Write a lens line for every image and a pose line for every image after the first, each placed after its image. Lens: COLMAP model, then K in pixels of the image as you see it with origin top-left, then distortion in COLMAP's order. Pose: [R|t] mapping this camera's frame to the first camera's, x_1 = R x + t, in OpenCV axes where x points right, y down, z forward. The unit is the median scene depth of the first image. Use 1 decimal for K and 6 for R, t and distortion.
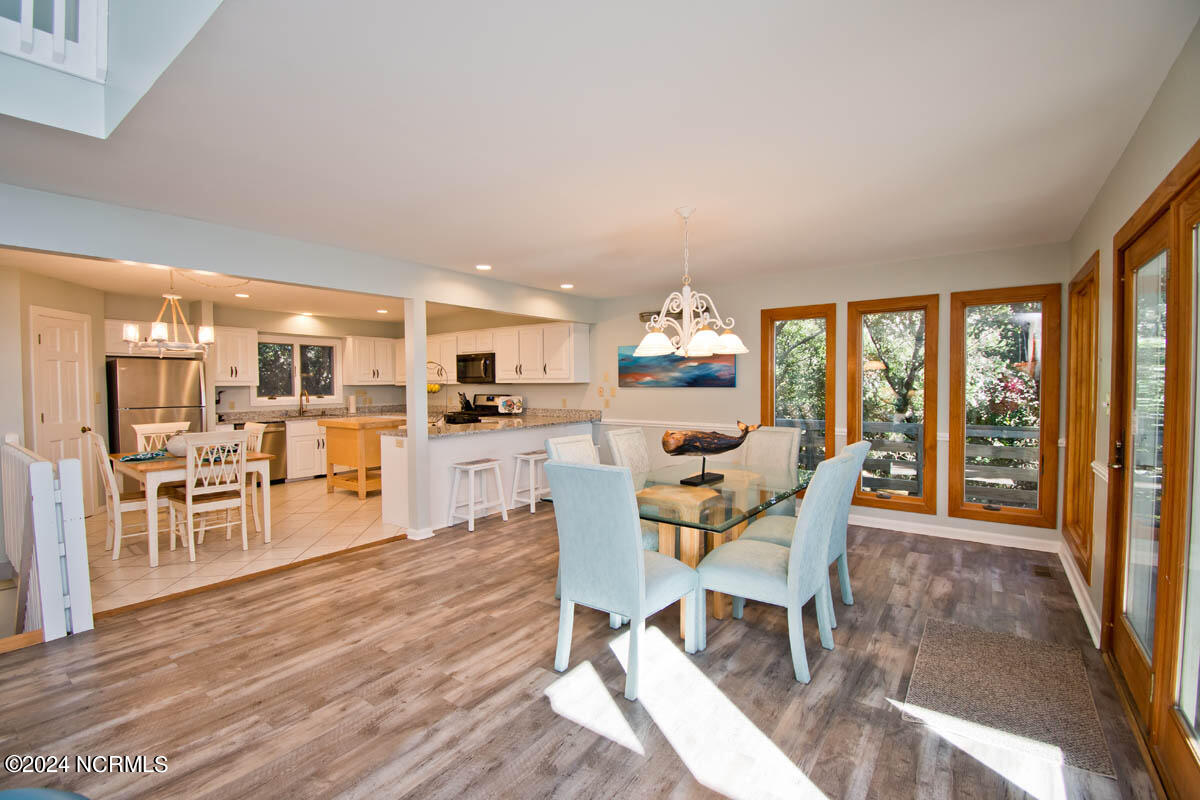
lens RADIAL K [[526.3, 0, 596.3], [0, 526.3, 401.1], [0, 0, 1]] dist [0.021262, -0.025454]
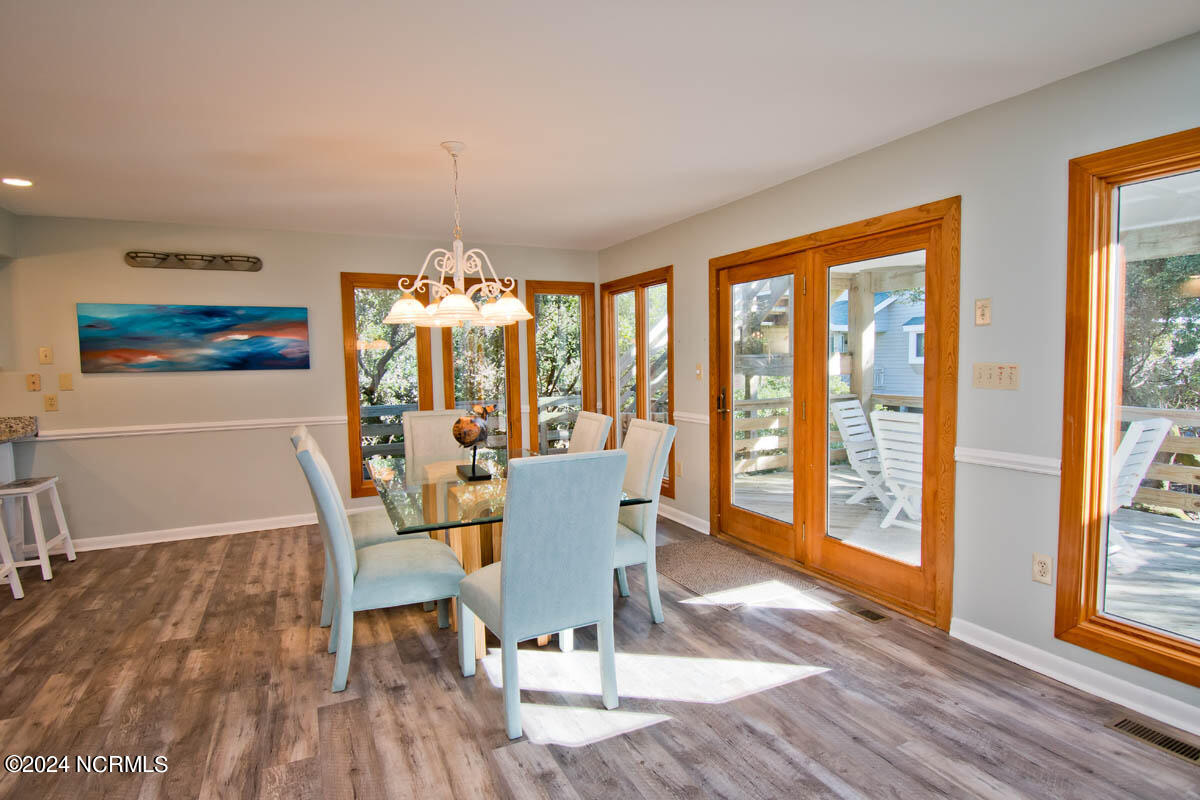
lens RADIAL K [[610.0, 0, 595.6], [0, 610.0, 401.1], [0, 0, 1]] dist [0.017101, -0.026344]
pose [[0.467561, -0.061362, 0.881828, -0.372224], [0.044207, 0.997963, 0.046004, -0.002079], [-0.882855, 0.017474, 0.469321, 0.236932]]
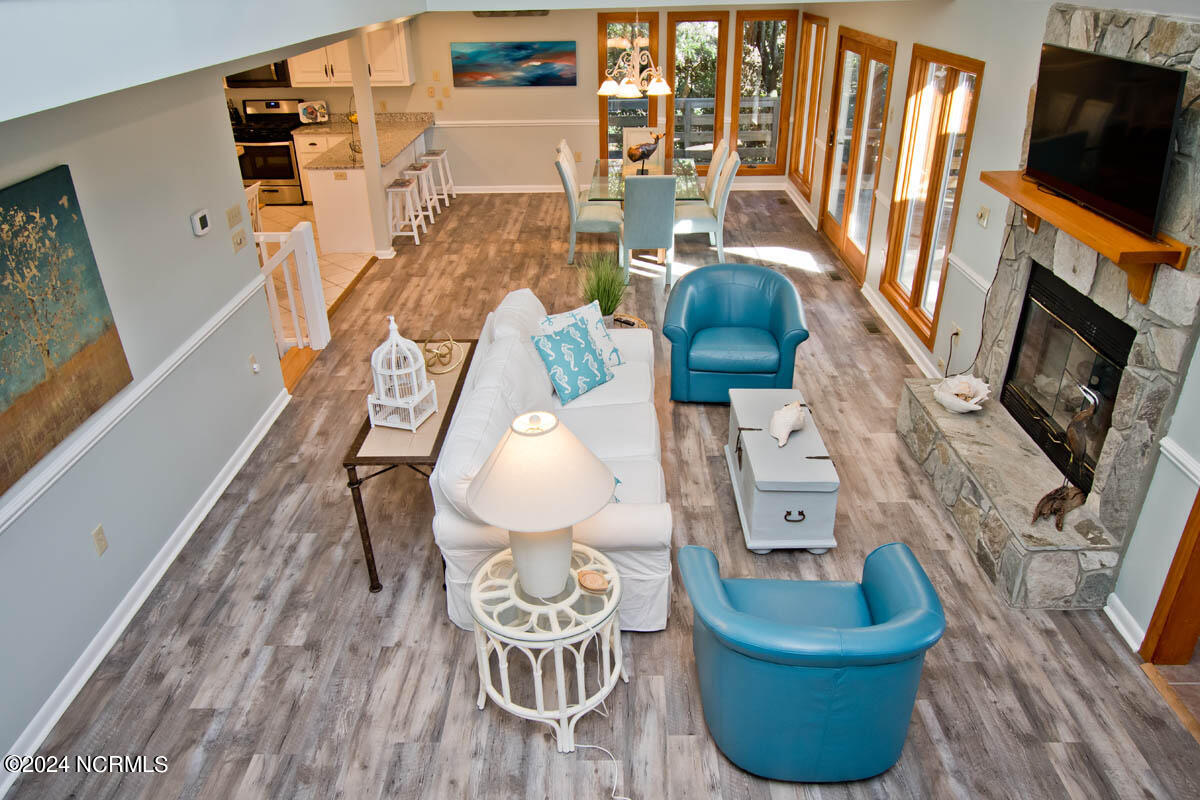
lens RADIAL K [[860.3, 0, 591.6], [0, 860.3, 398.1], [0, 0, 1]] dist [0.002270, -0.007351]
pose [[0.817995, -0.266951, 0.509531, -0.936823], [0.030278, 0.904547, 0.425298, -0.229599], [-0.574428, -0.332464, 0.747997, -0.708554]]
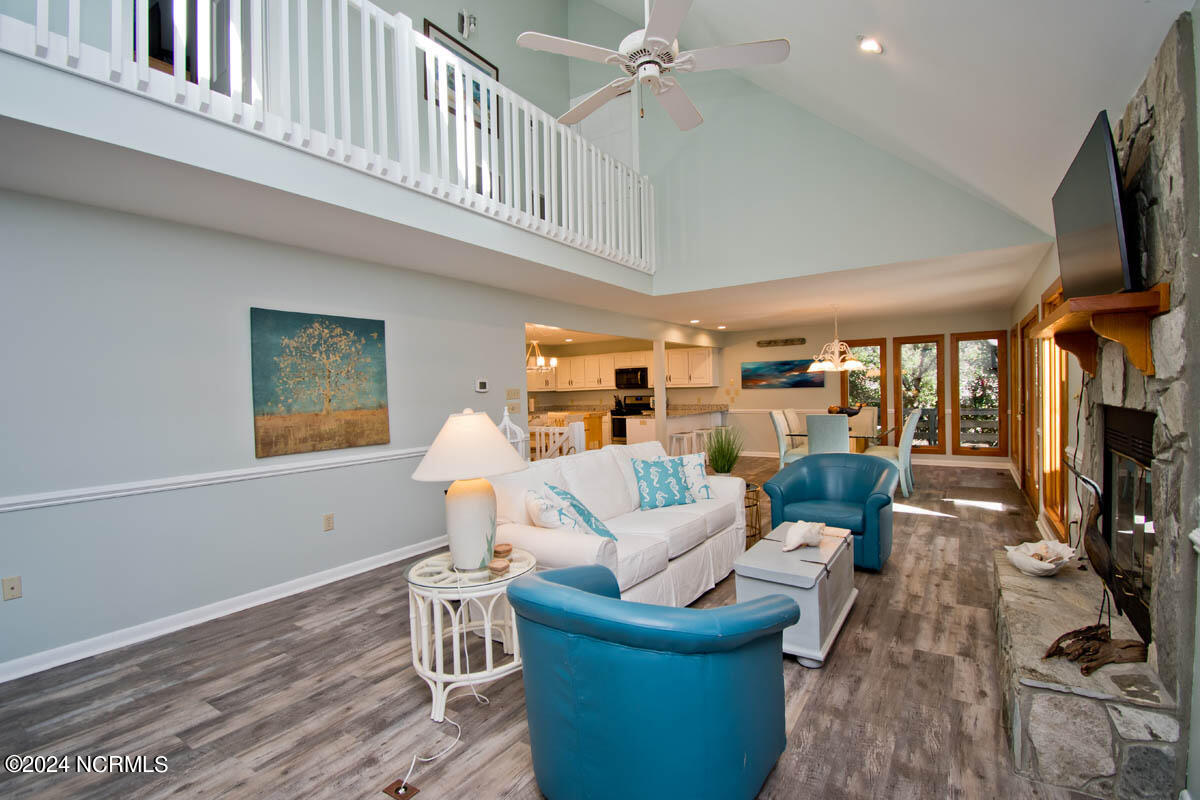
lens RADIAL K [[546.7, 0, 605.9], [0, 546.7, 398.3], [0, 0, 1]] dist [0.014699, -0.021174]
pose [[0.998458, -0.018204, 0.052434, -0.573866], [0.019183, 0.999650, -0.018218, 0.030448], [-0.052084, 0.019196, 0.998458, -0.764475]]
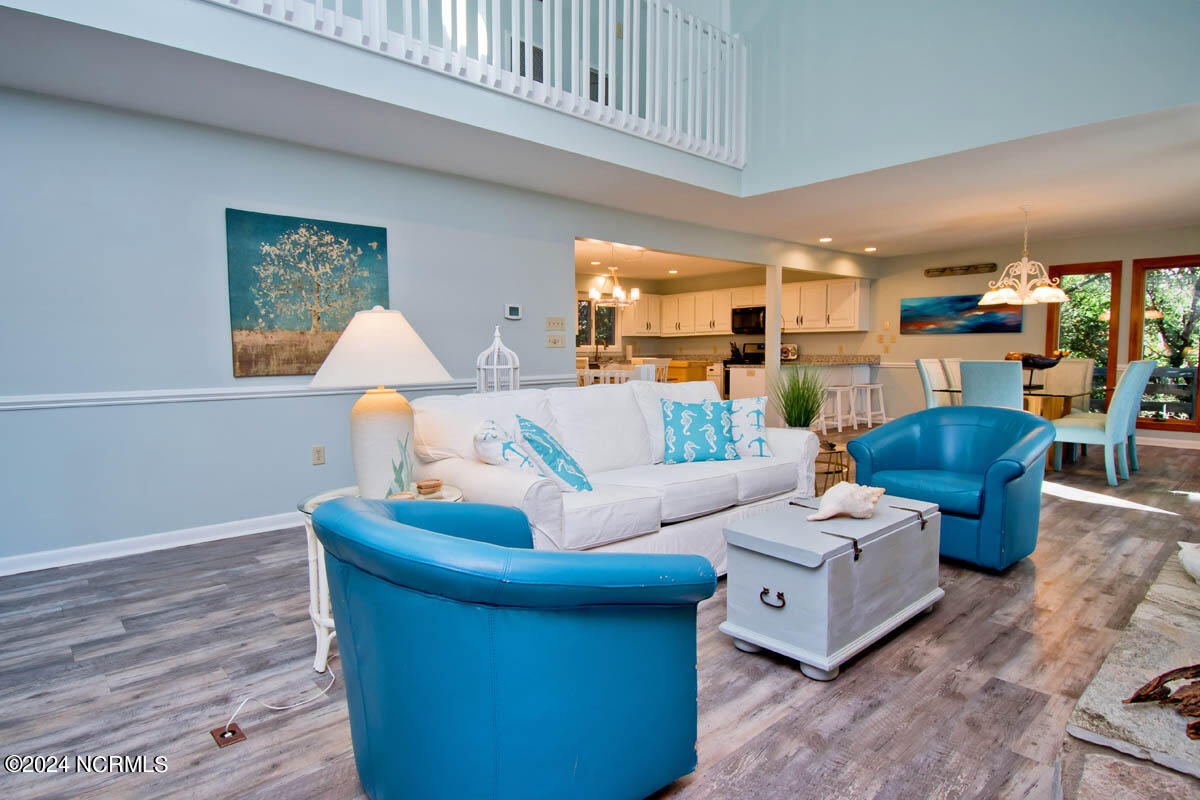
lens RADIAL K [[654.7, 0, 597.3], [0, 654.7, 399.0], [0, 0, 1]] dist [0.016529, -0.024357]
pose [[0.980439, 0.017793, -0.196016, -0.418106], [-0.009244, 0.998969, 0.044440, 0.073792], [0.196604, -0.041759, 0.979593, -0.703608]]
